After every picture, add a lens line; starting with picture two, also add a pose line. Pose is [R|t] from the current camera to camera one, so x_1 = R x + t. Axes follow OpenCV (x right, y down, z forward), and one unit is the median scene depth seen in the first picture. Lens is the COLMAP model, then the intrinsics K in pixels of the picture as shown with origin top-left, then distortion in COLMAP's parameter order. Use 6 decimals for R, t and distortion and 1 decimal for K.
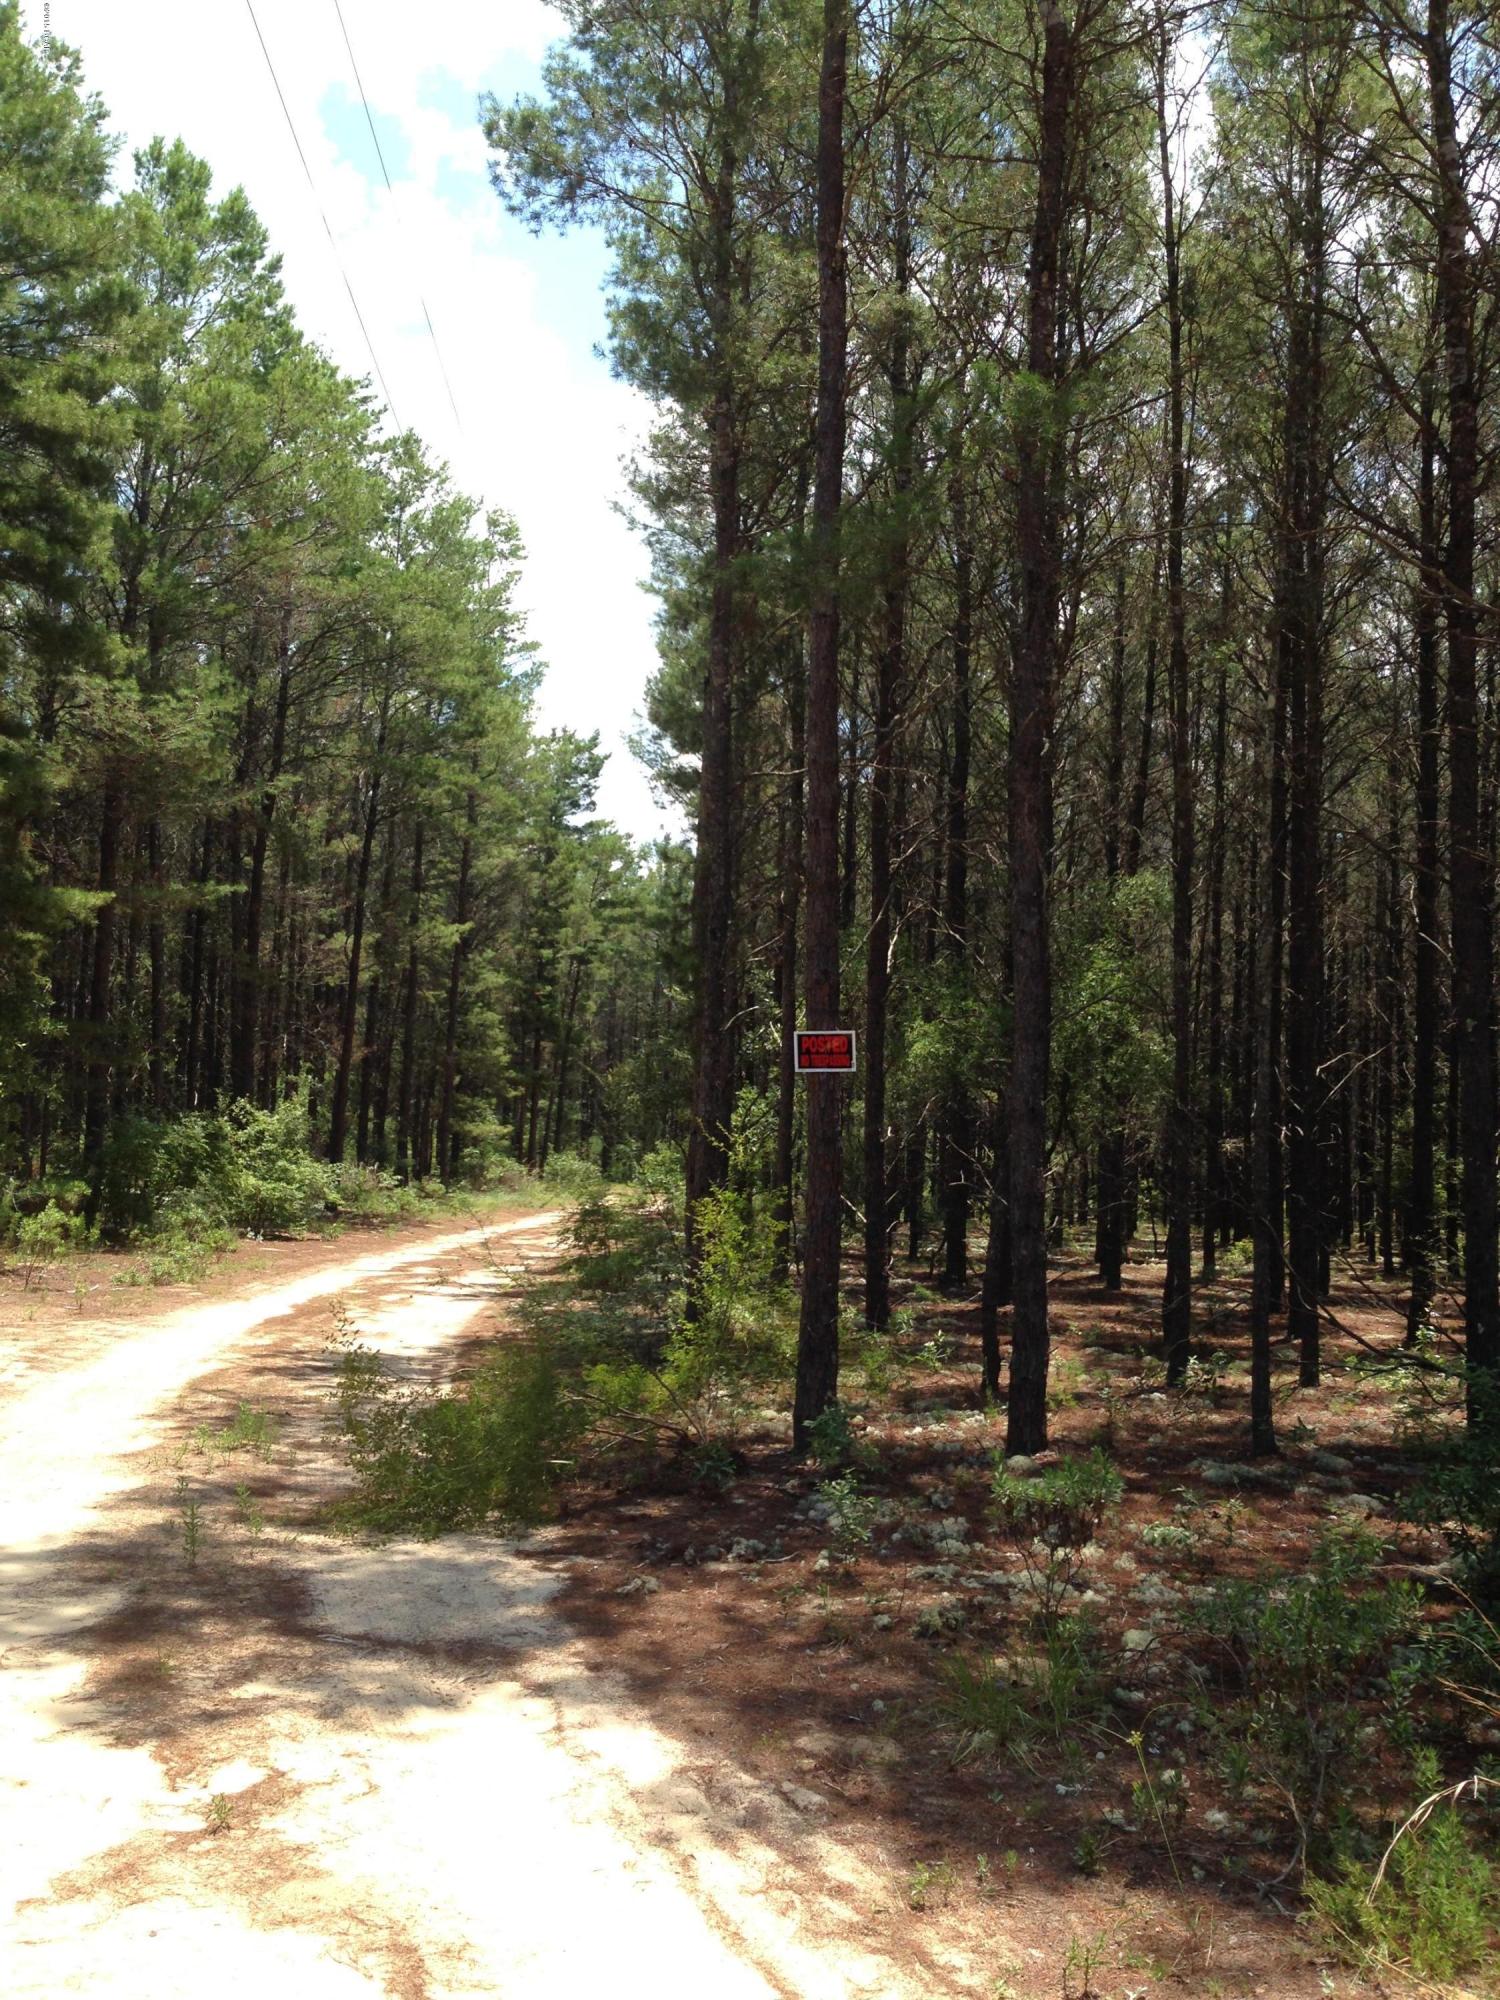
lens RADIAL K [[2017.6, 0, 830.3], [0, 2017.6, 1127.2], [0, 0, 1]] dist [-0.011302, -0.016173]
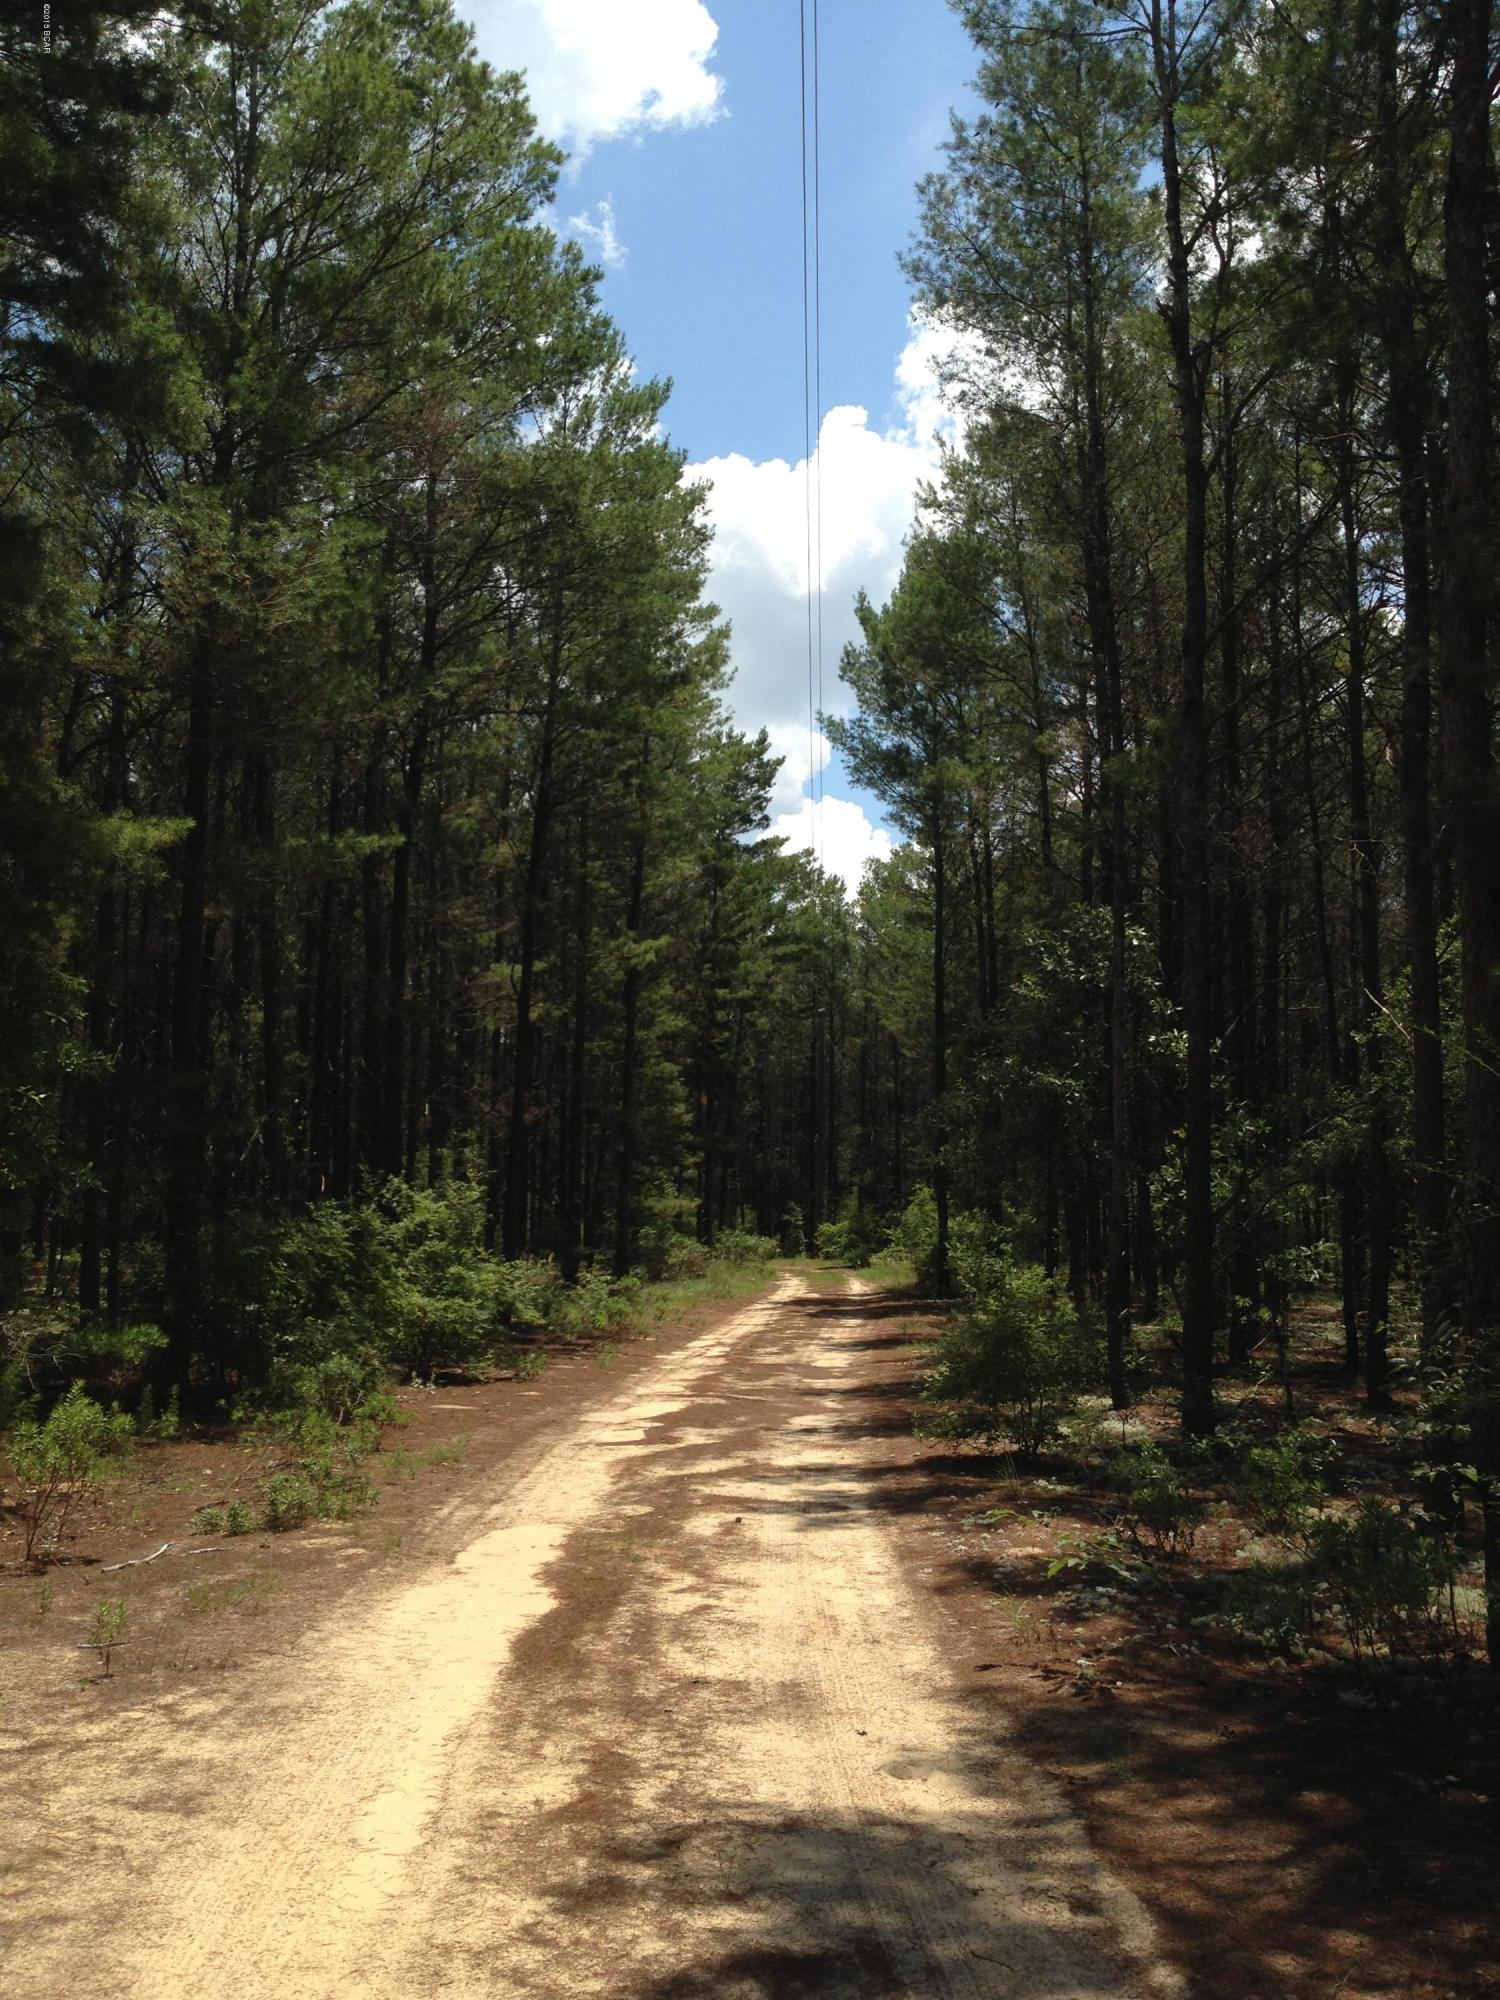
lens RADIAL K [[2056.2, 0, 776.3], [0, 2056.2, 995.4], [0, 0, 1]] dist [0.264225, -0.384842]
pose [[0.995355, -0.052442, -0.080740, -0.099345], [0.044620, 0.994399, -0.095813, -0.002233], [0.085312, 0.091765, 0.992119, 0.292540]]
